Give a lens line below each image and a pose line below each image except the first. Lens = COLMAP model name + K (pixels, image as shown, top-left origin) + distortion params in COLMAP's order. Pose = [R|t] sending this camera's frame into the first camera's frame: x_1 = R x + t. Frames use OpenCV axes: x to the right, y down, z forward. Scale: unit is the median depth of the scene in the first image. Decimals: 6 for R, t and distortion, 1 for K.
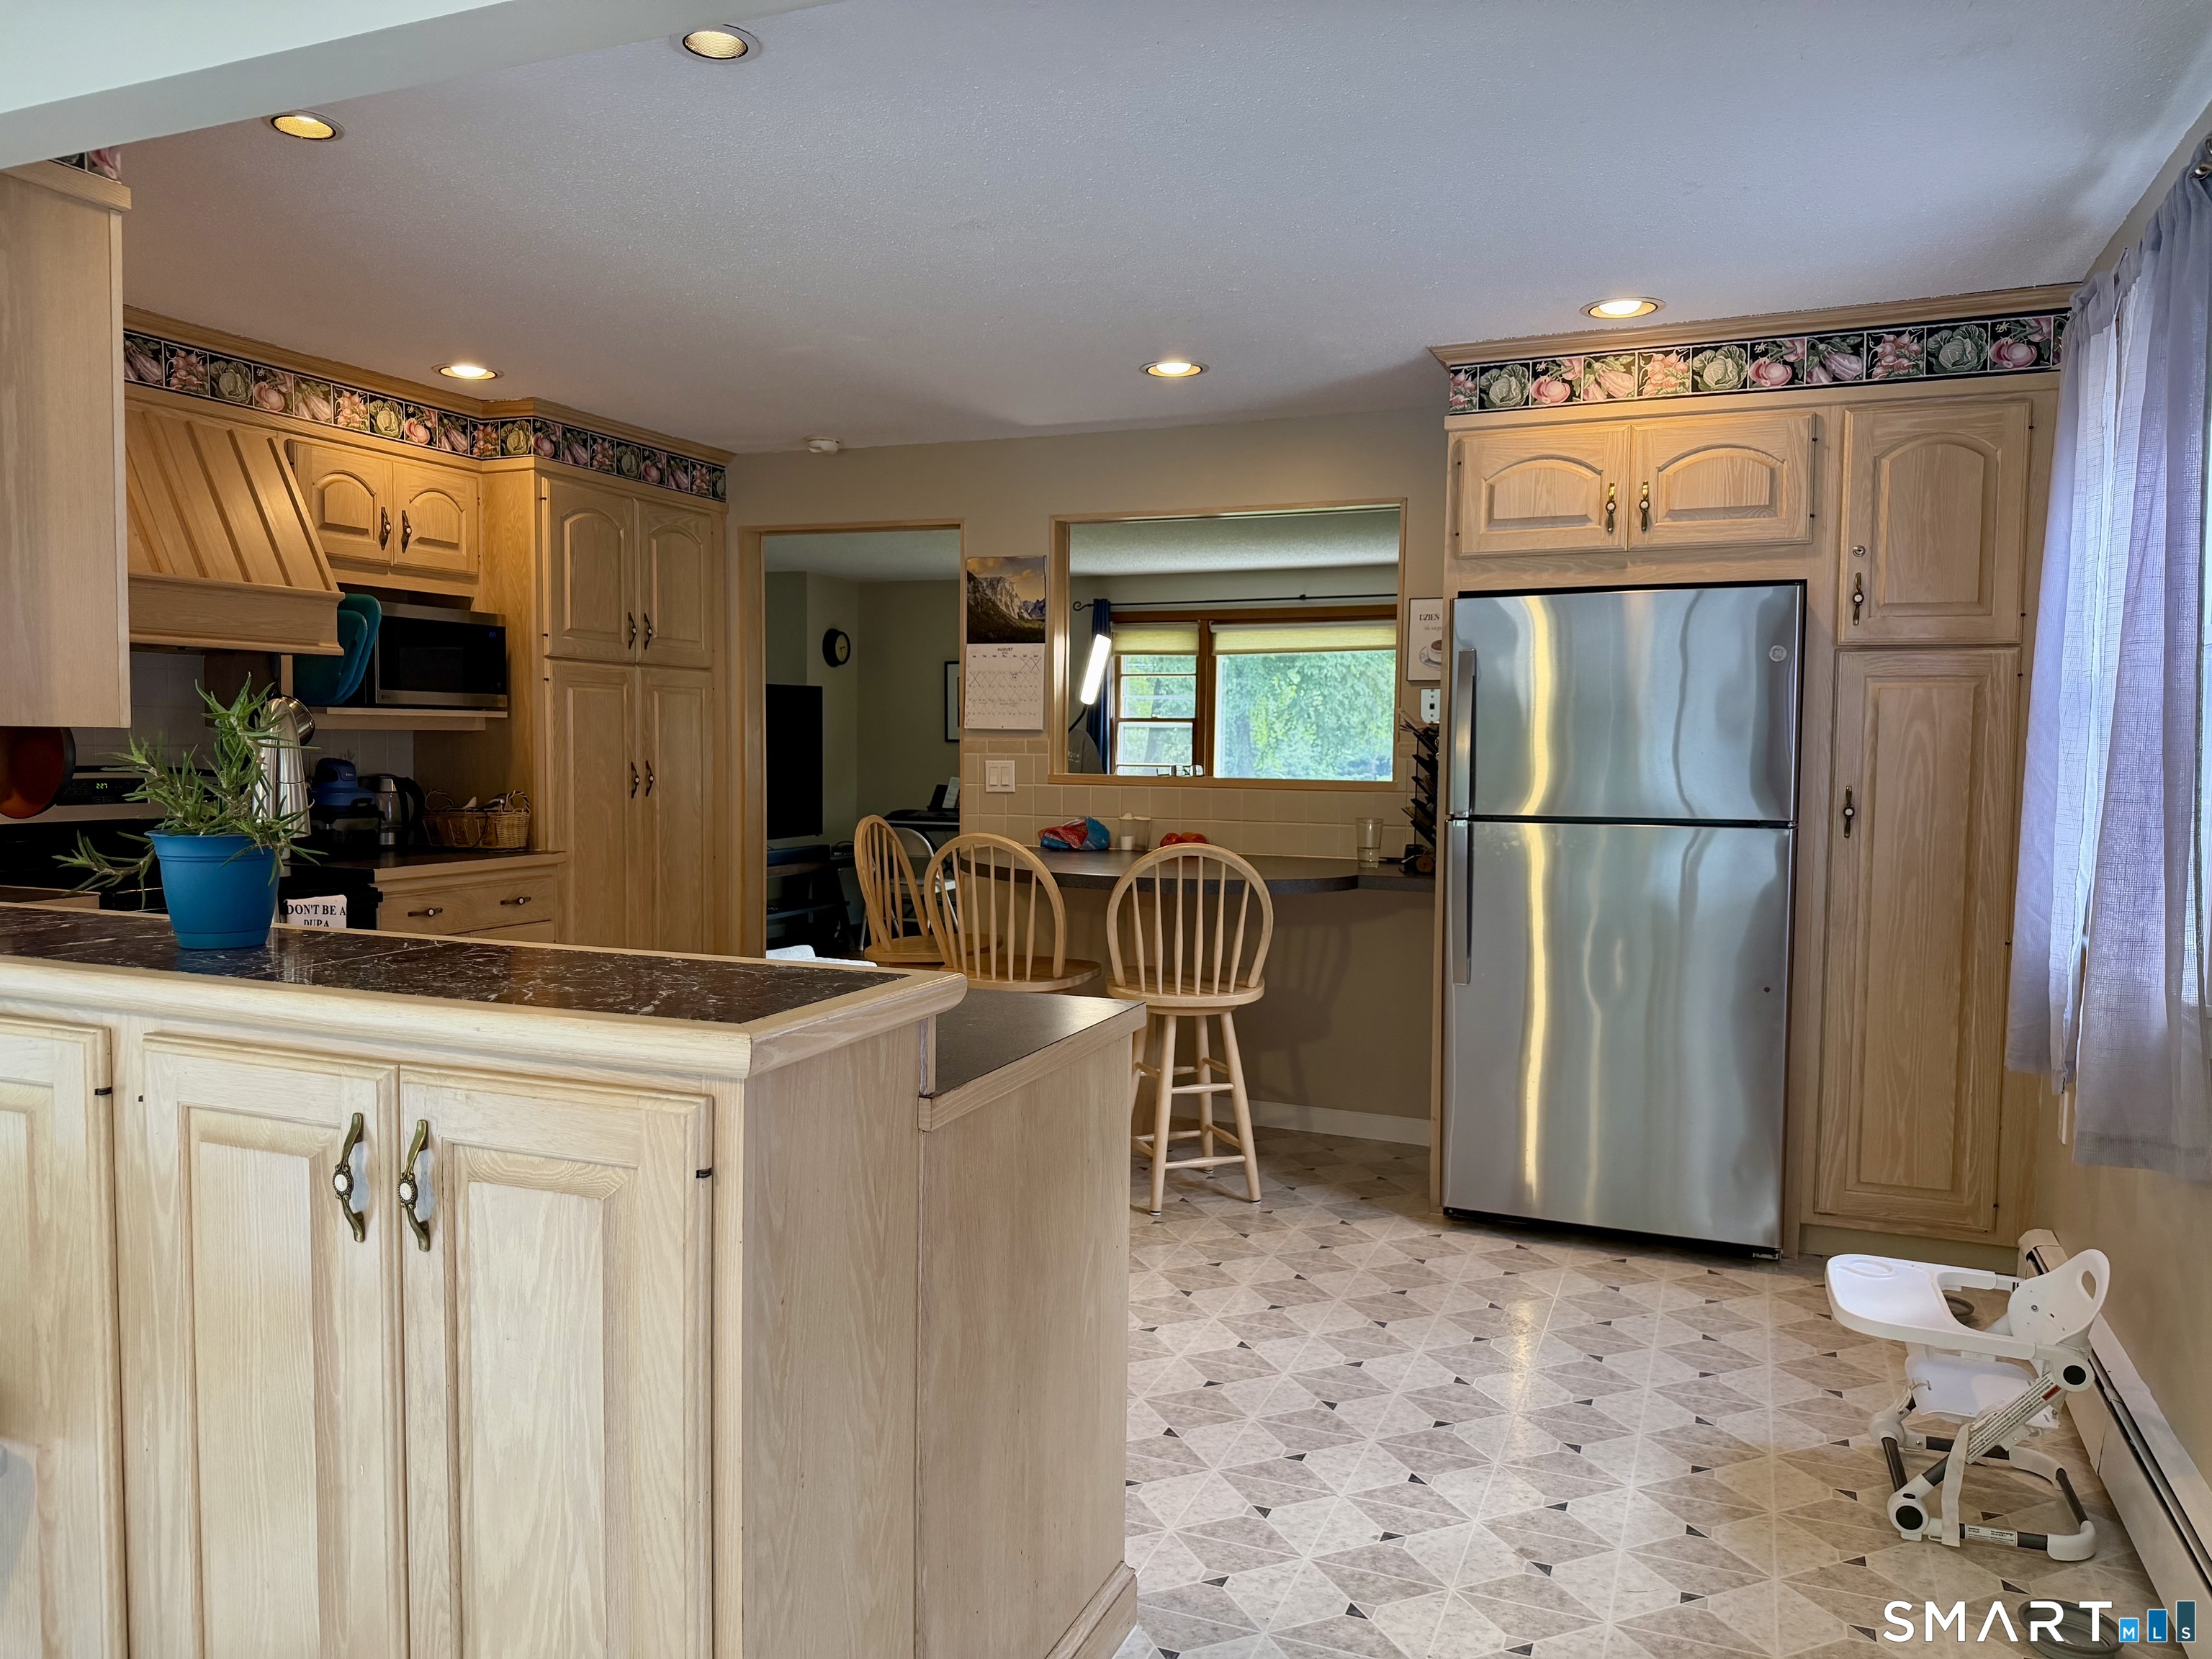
lens RADIAL K [[1539.9, 0, 1106.0], [0, 1539.9, 829.5], [0, 0, 1]] dist [0.002588, -0.001760]
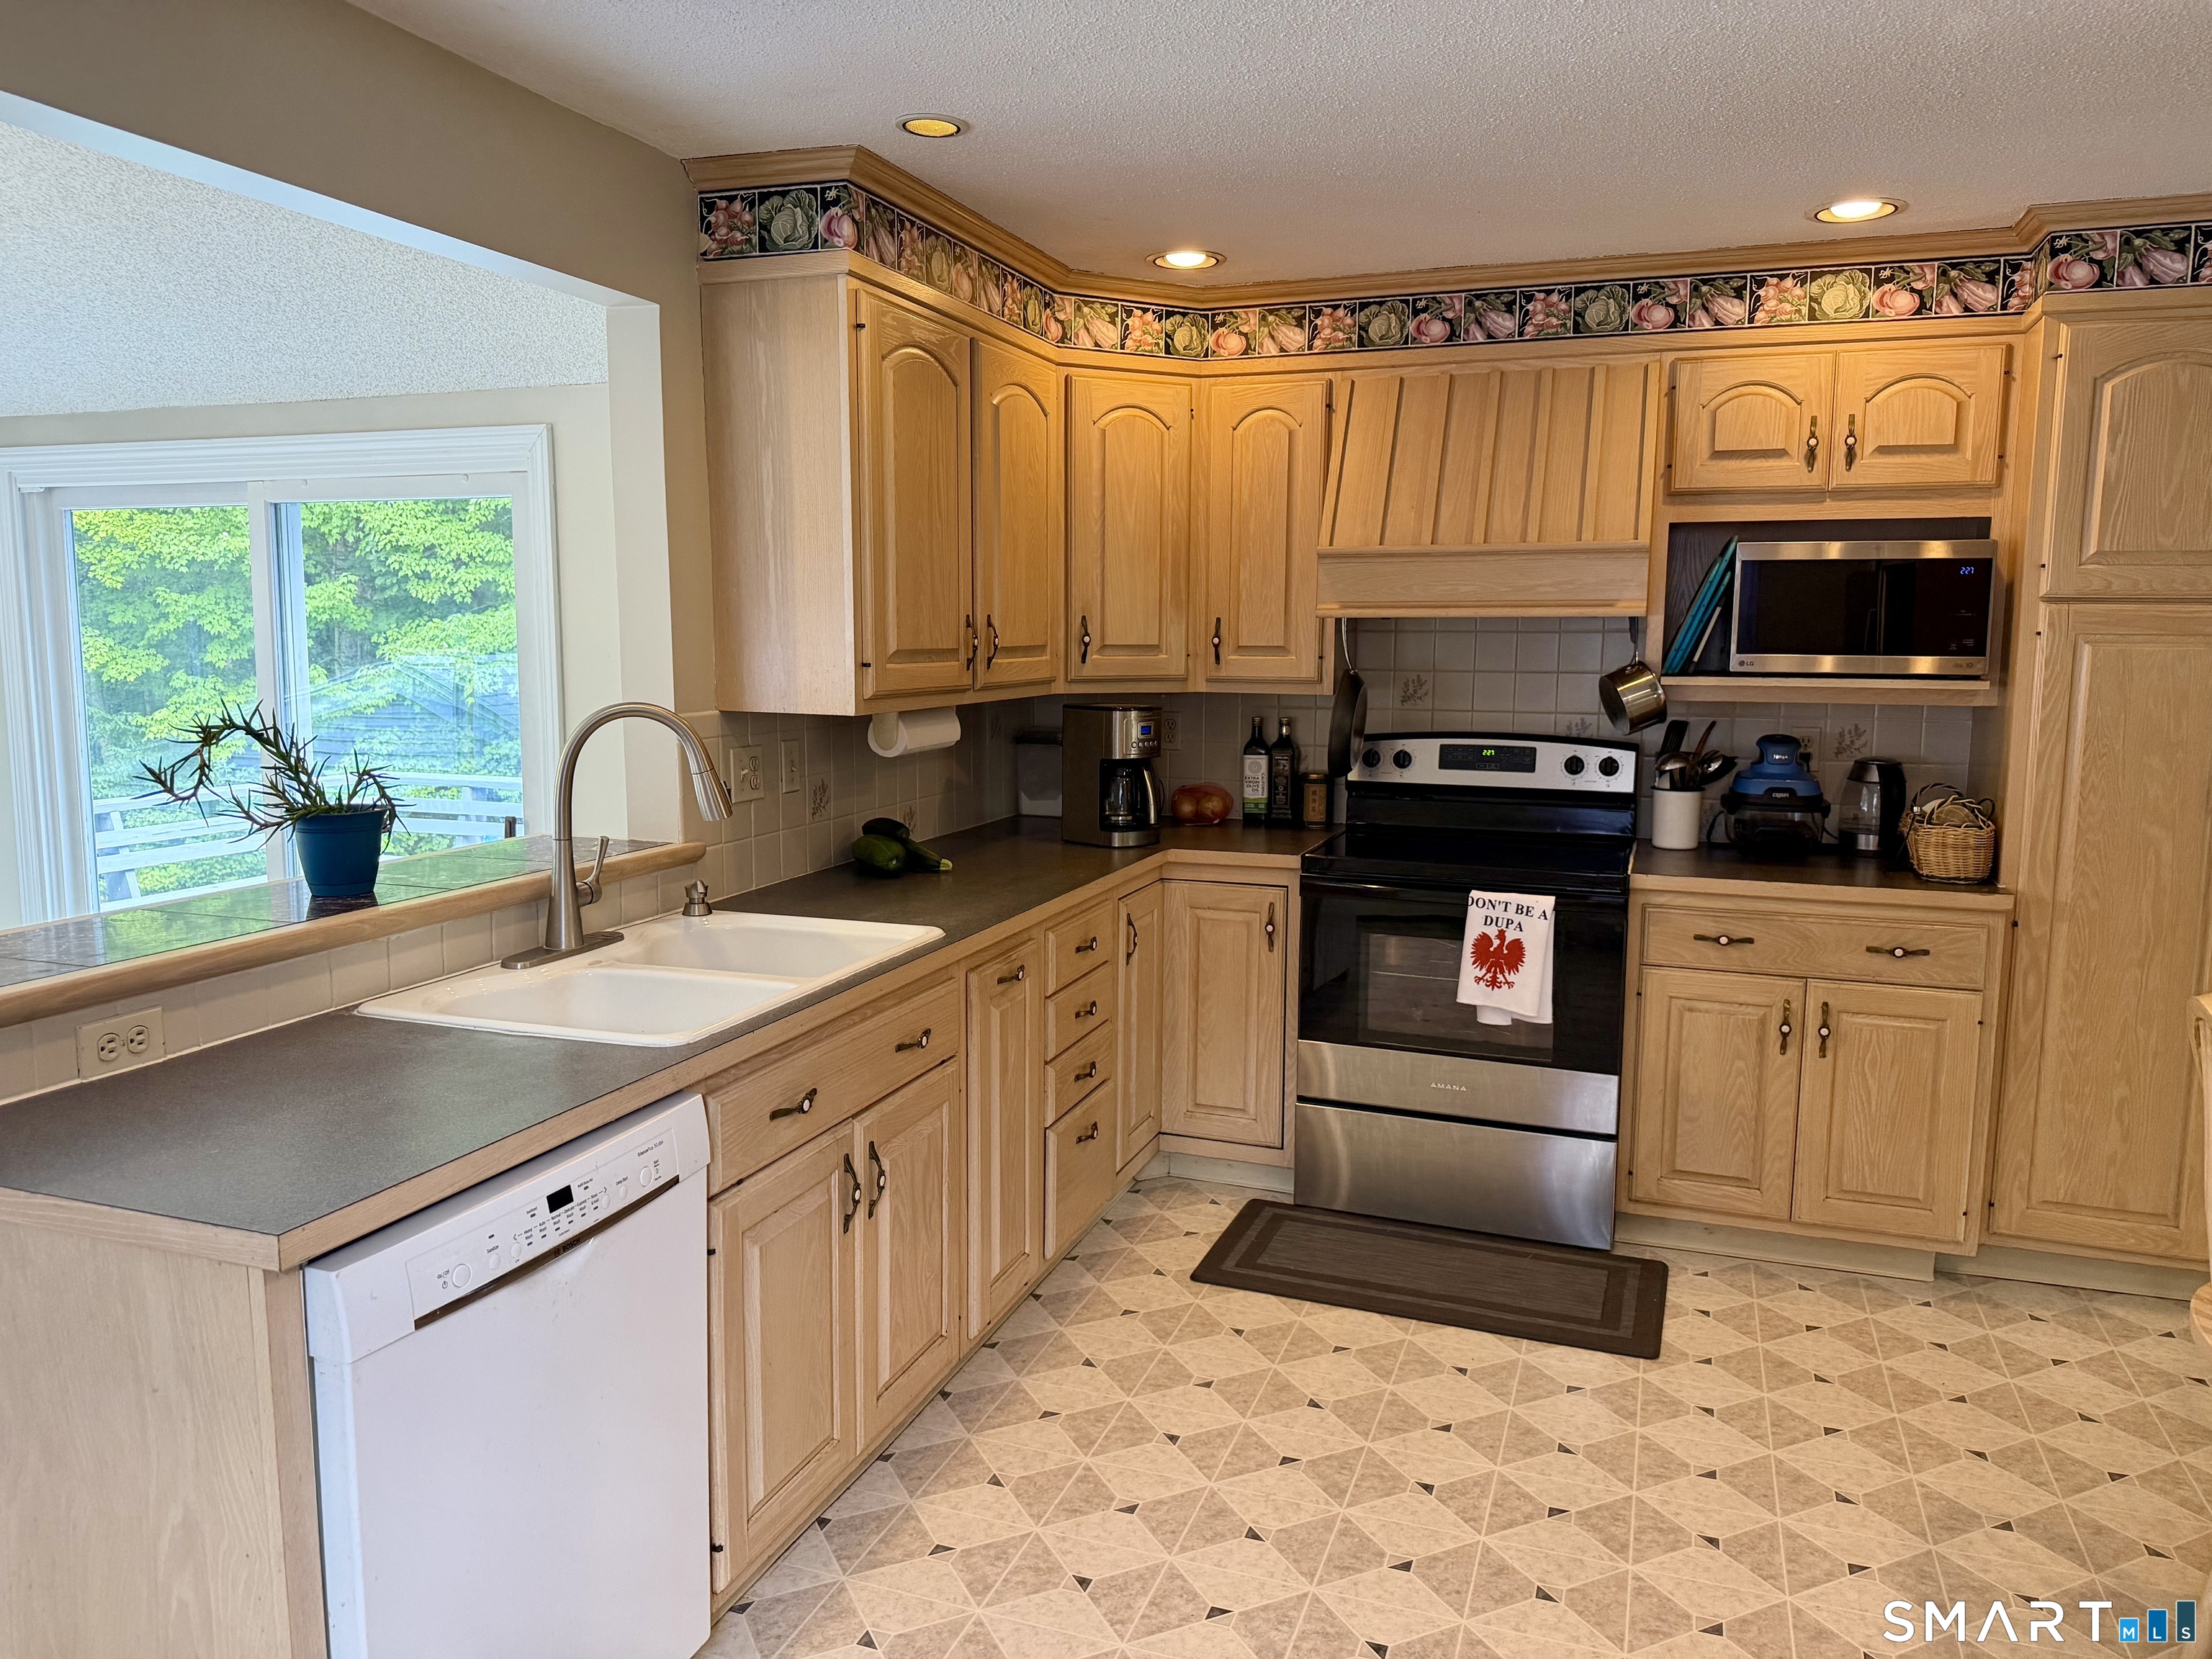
lens RADIAL K [[1539.9, 0, 1106.0], [0, 1539.9, 829.5], [0, 0, 1]] dist [0.002588, -0.001760]
pose [[0.055086, 0.125562, -0.990555, 0.297036], [-0.065769, 0.990363, 0.121880, -0.072255], [0.996313, 0.058434, 0.062813, 0.591888]]
